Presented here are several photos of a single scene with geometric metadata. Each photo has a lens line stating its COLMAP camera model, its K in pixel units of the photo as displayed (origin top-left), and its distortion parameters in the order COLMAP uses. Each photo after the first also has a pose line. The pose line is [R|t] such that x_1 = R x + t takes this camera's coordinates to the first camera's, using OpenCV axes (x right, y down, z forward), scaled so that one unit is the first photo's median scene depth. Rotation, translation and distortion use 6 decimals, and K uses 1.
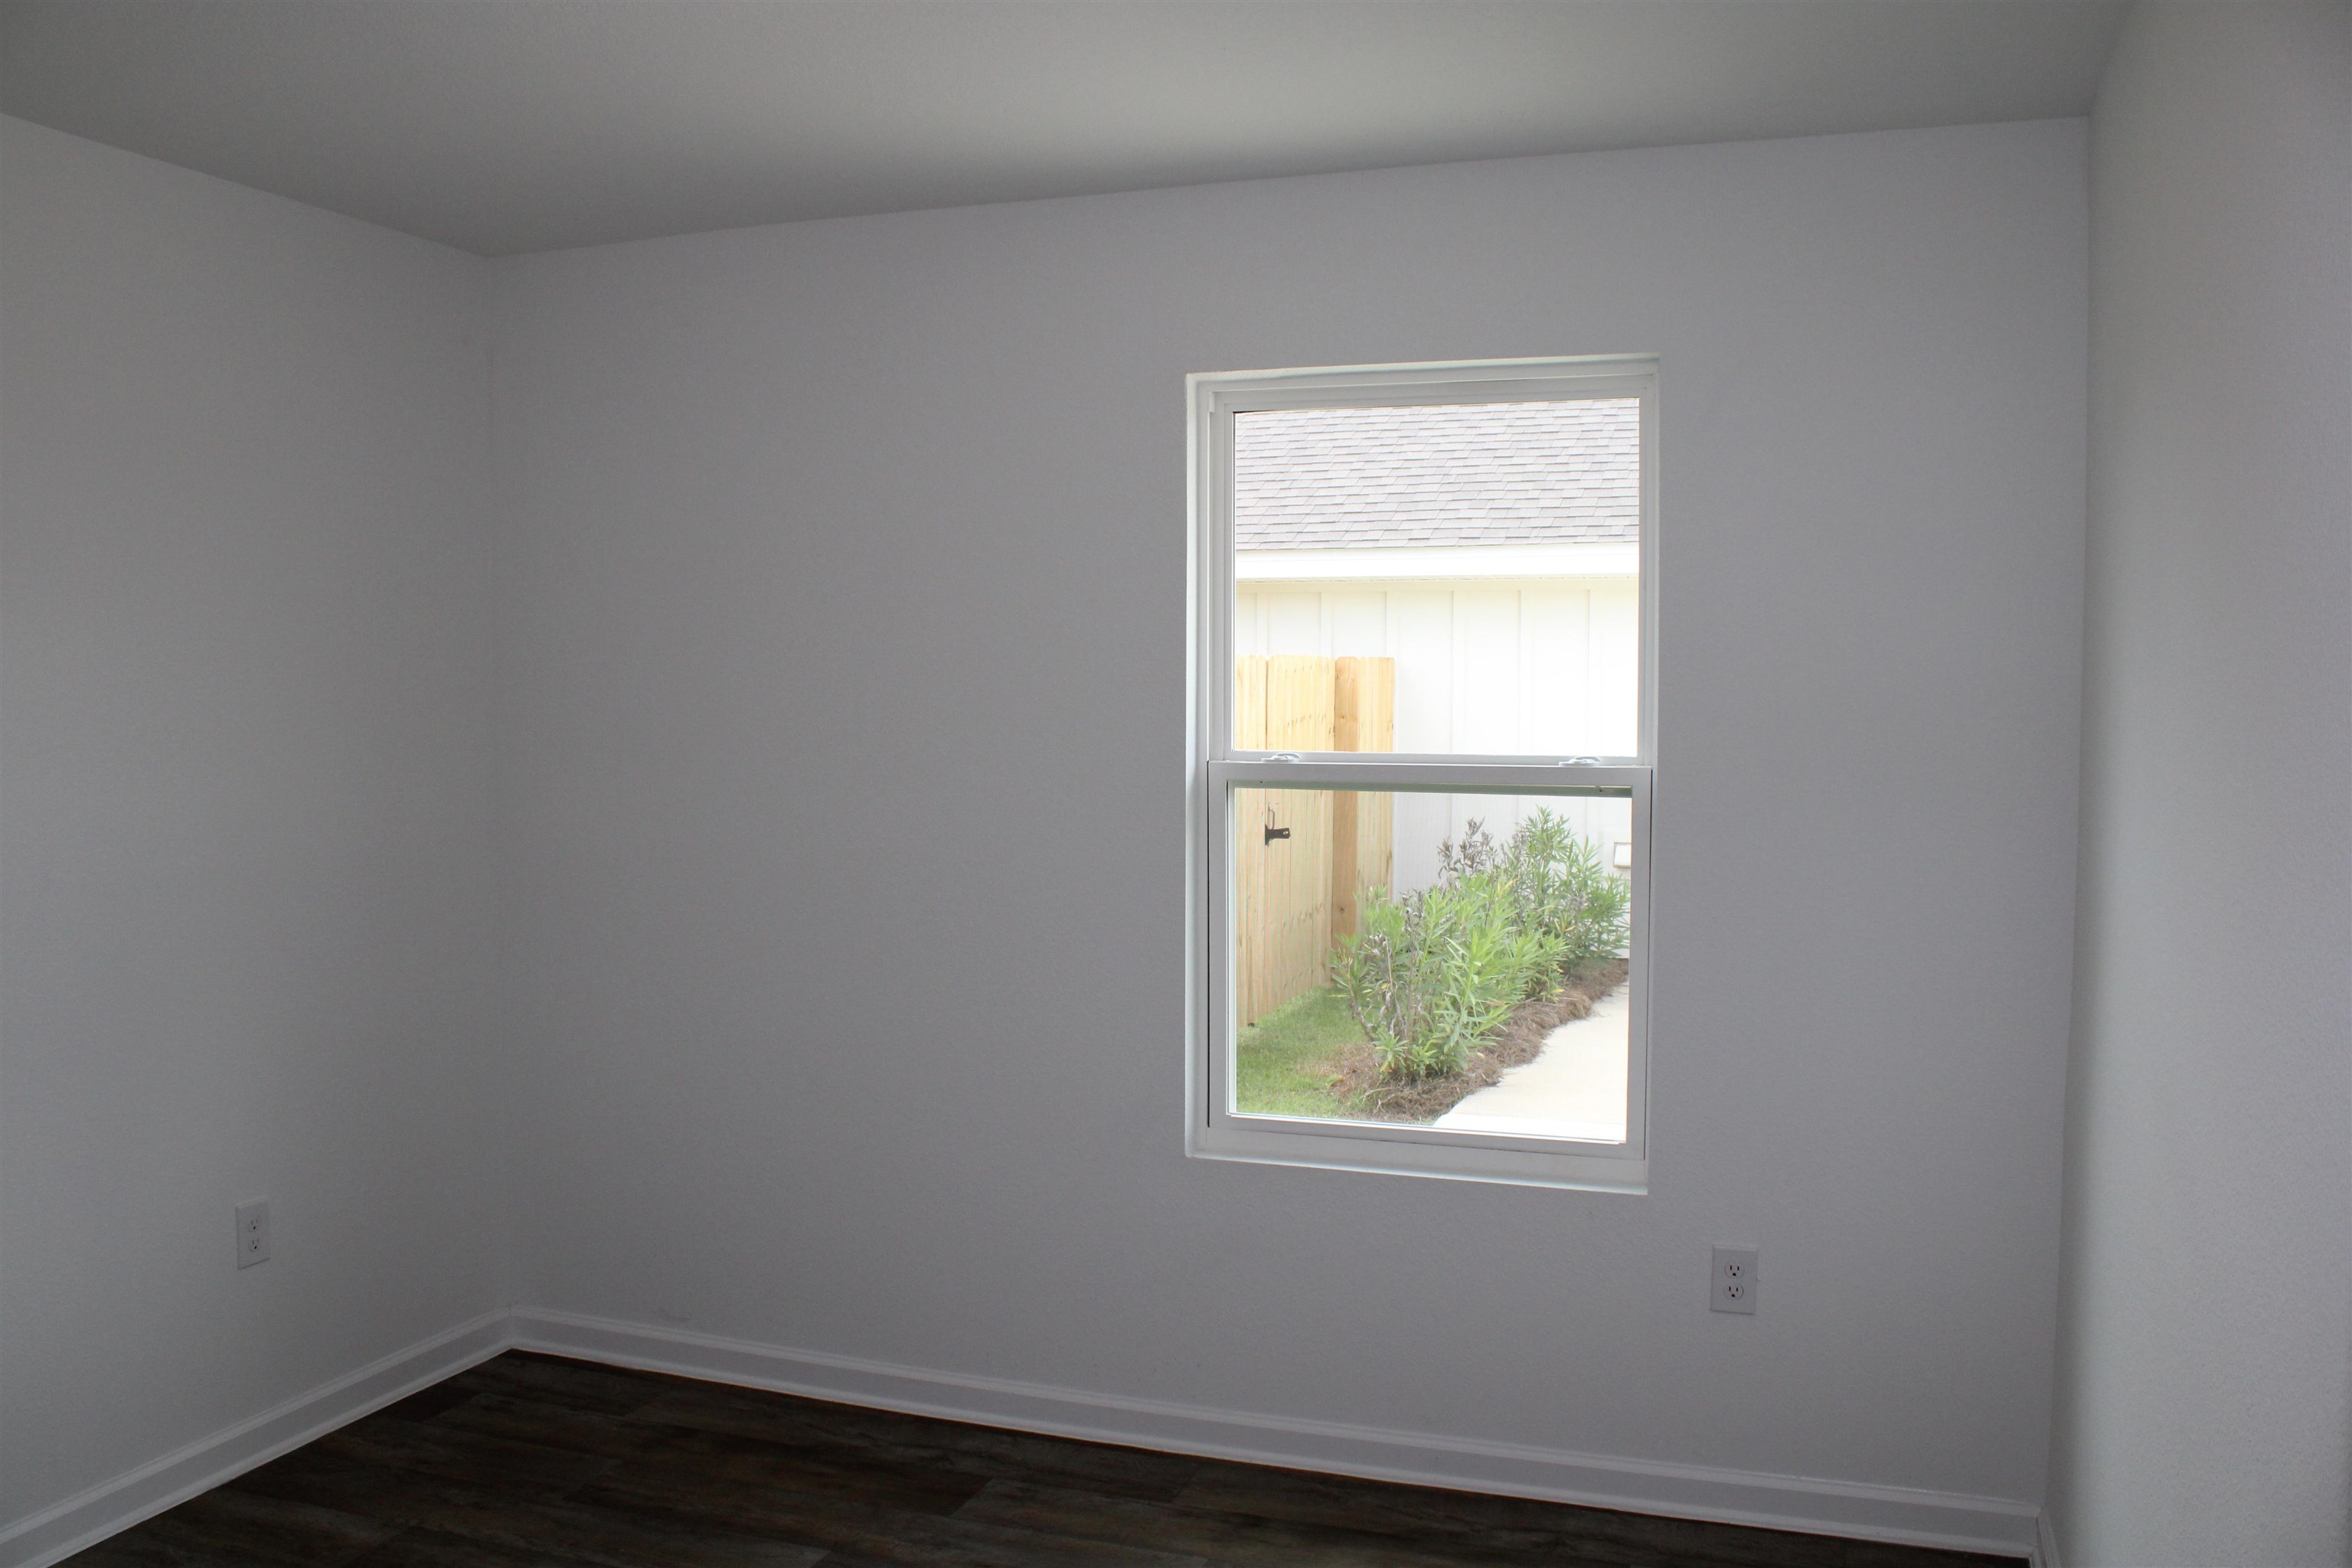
lens RADIAL K [[1960.9, 0, 1188.2], [0, 1960.9, 789.6], [0, 0, 1]] dist [-0.143416, 0.106325]
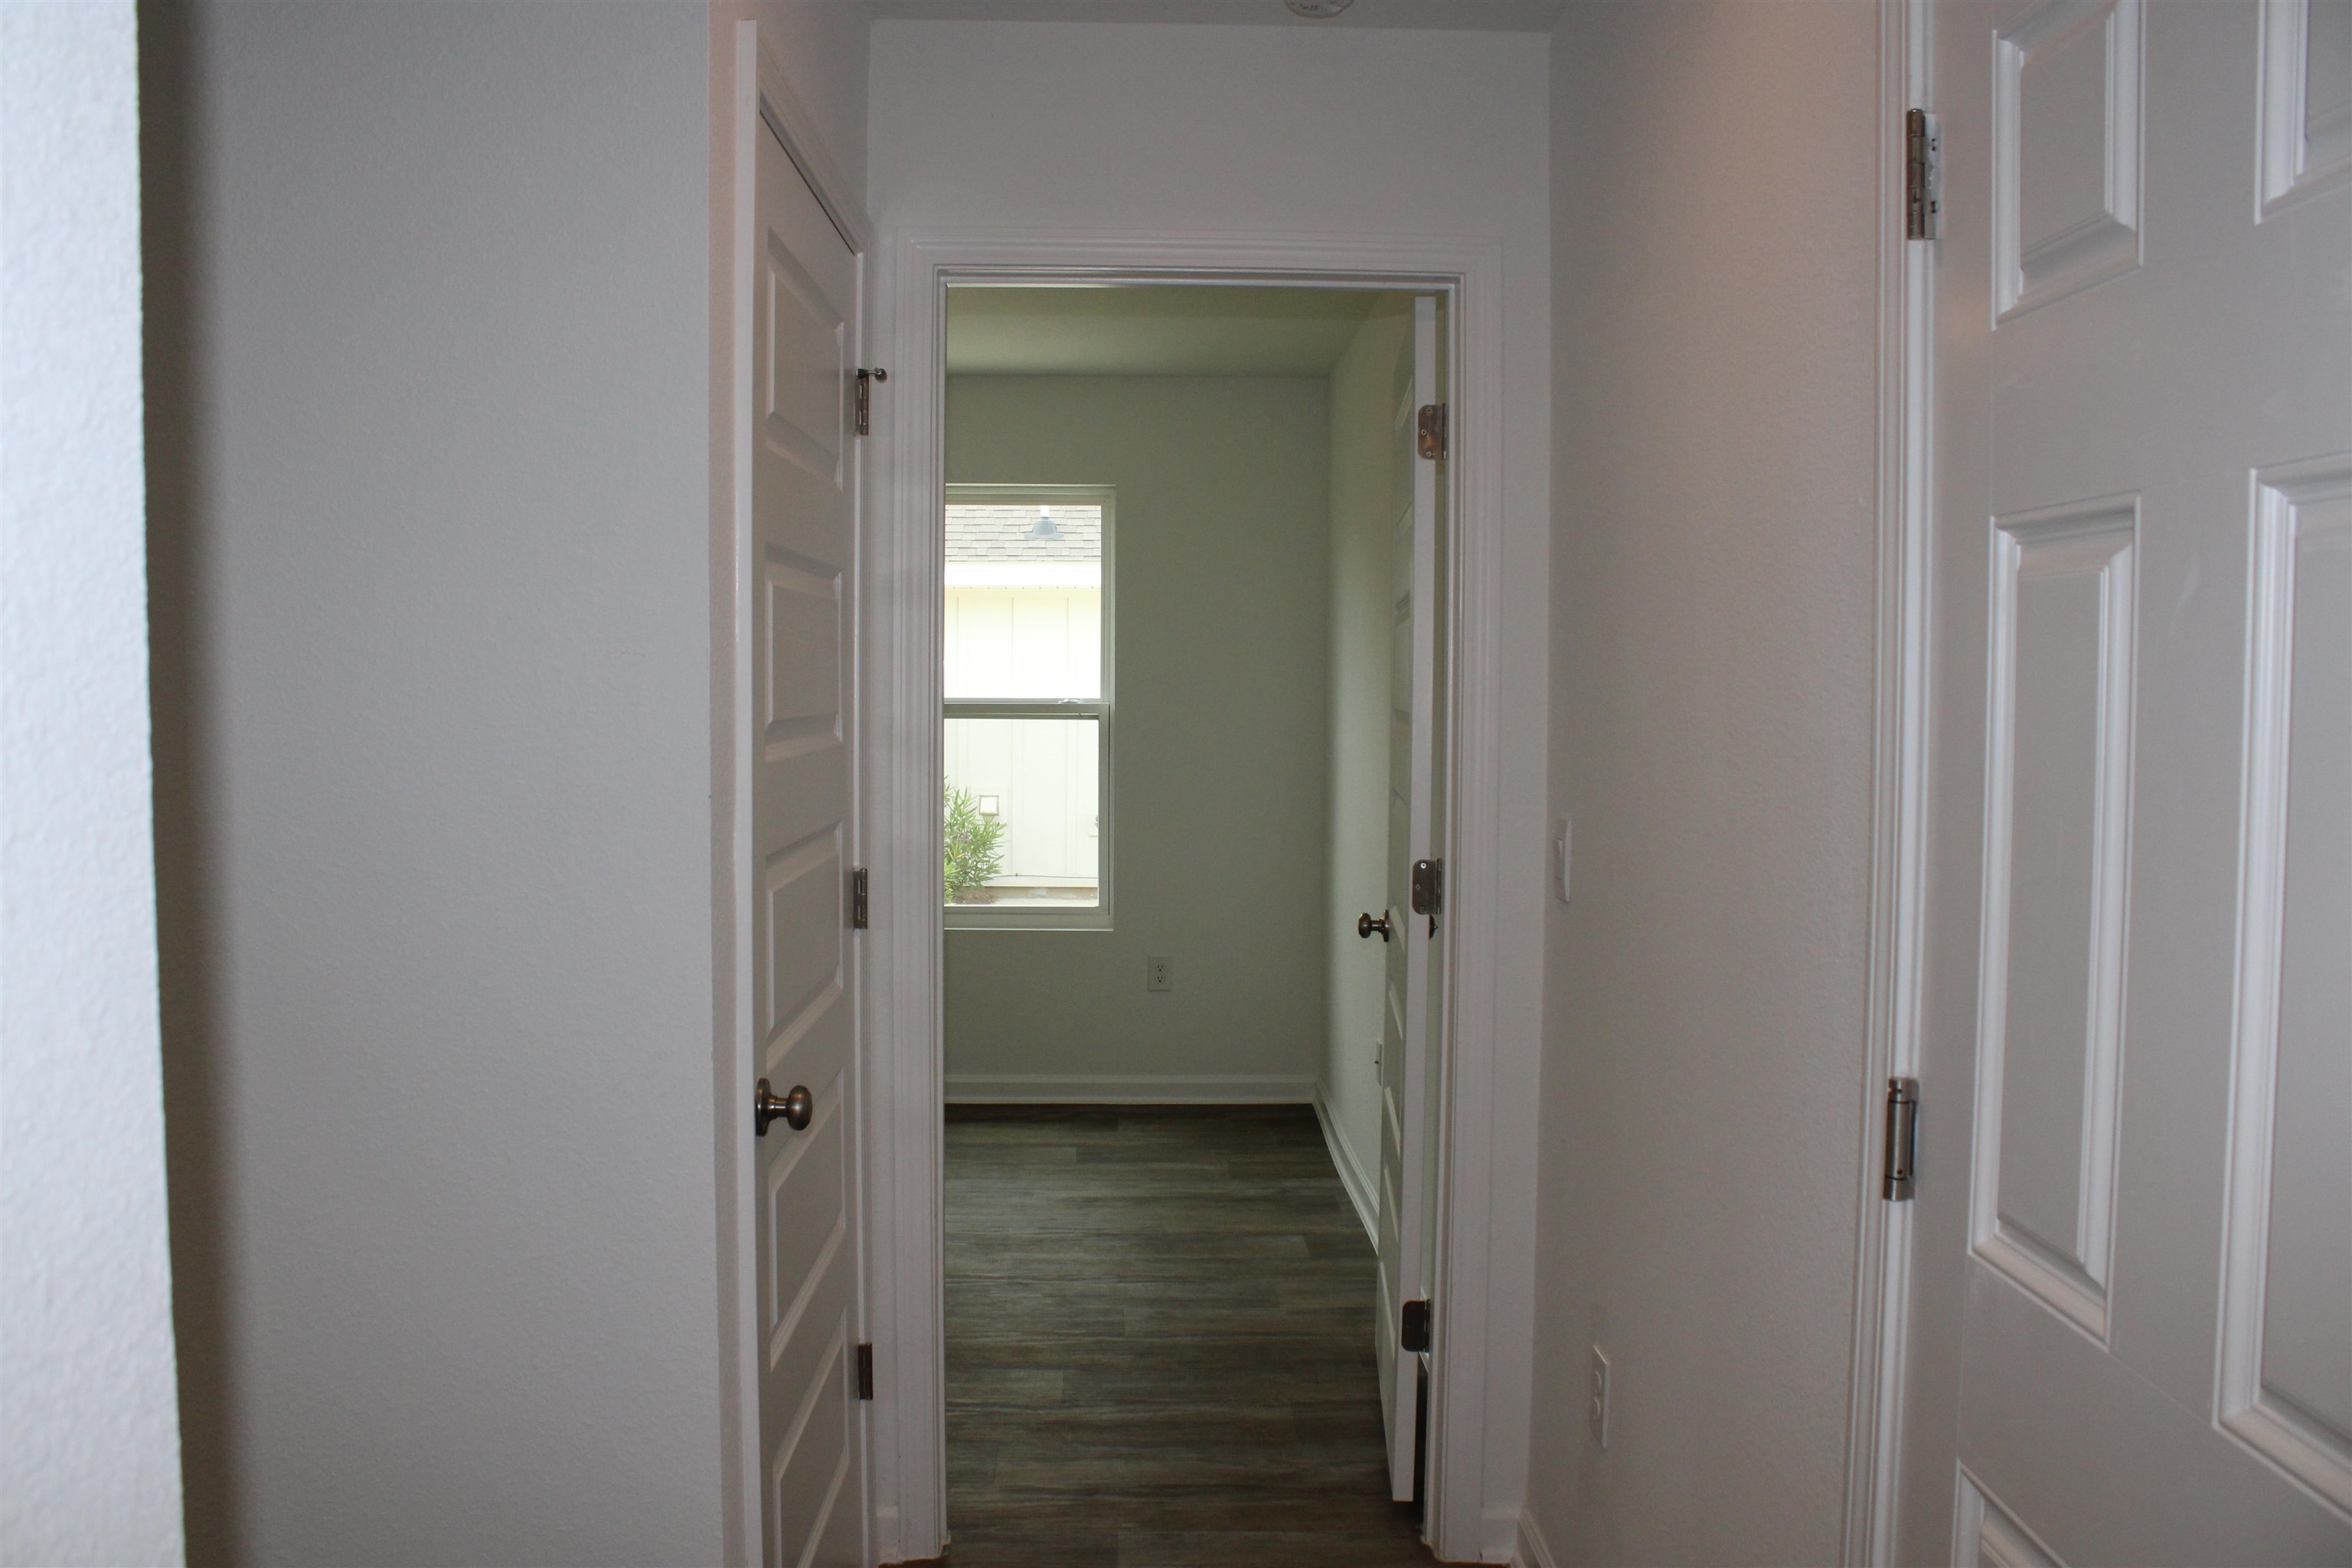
lens RADIAL K [[1960.9, 0, 1174.9], [0, 1960.9, 785.8], [0, 0, 1]] dist [-0.143416, 0.106325]
pose [[0.934626, -0.007303, 0.355557, -0.363150], [0.007670, 0.999971, 0.000379, 0.065574], [-0.355549, 0.002373, 0.934655, -0.758350]]
